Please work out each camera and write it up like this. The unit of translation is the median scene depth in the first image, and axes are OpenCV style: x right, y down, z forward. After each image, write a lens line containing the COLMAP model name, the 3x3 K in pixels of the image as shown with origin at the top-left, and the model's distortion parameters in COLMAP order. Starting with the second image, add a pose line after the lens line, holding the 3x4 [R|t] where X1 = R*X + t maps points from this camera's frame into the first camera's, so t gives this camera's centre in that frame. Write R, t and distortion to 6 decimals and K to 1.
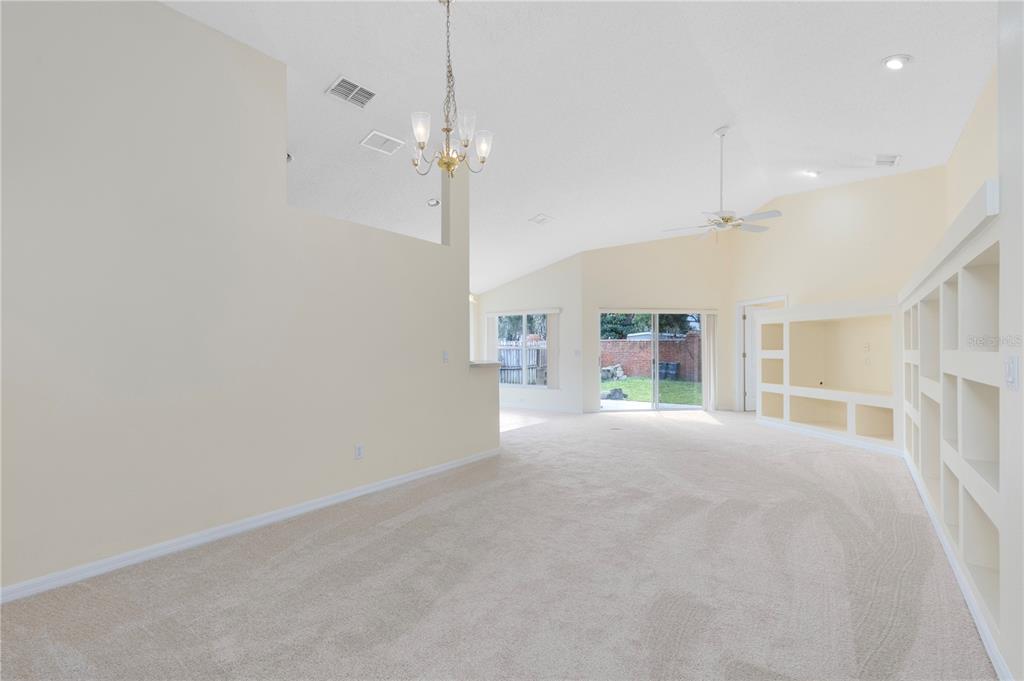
lens RADIAL K [[467.1, 0, 509.3], [0, 467.1, 345.0], [0, 0, 1]] dist [0.002953, -0.000076]
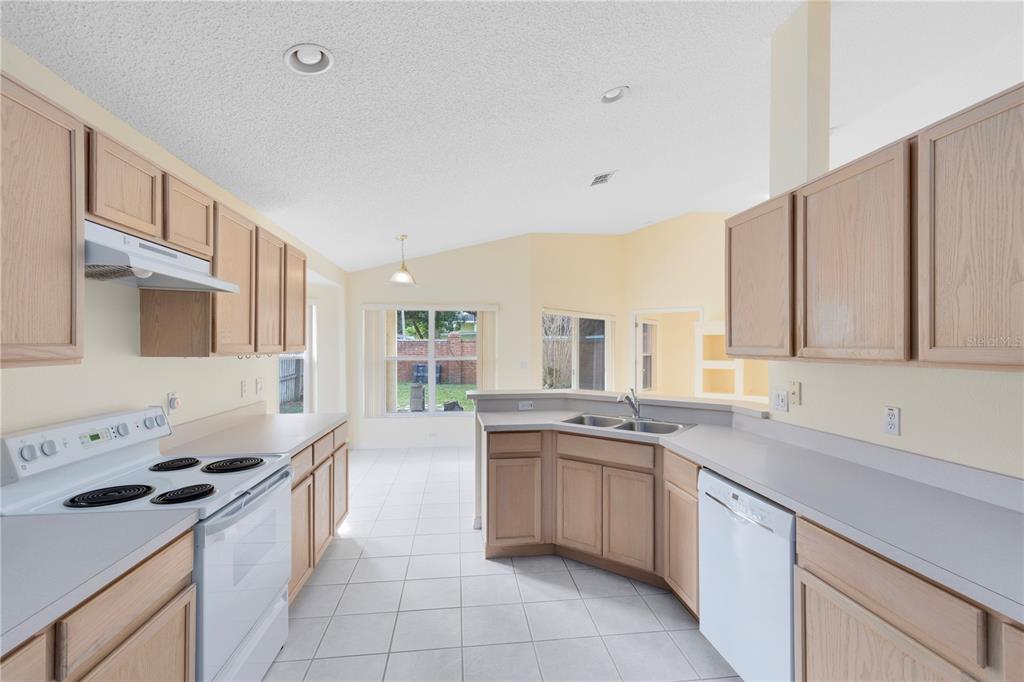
lens RADIAL K [[467.1, 0, 514.7], [0, 467.1, 342.6], [0, 0, 1]] dist [0.002953, -0.000076]
pose [[0.722289, 0.004762, 0.691575, -0.370618], [-0.008955, 0.999957, 0.002467, -0.021501], [-0.691533, -0.007975, 0.722301, 0.456900]]
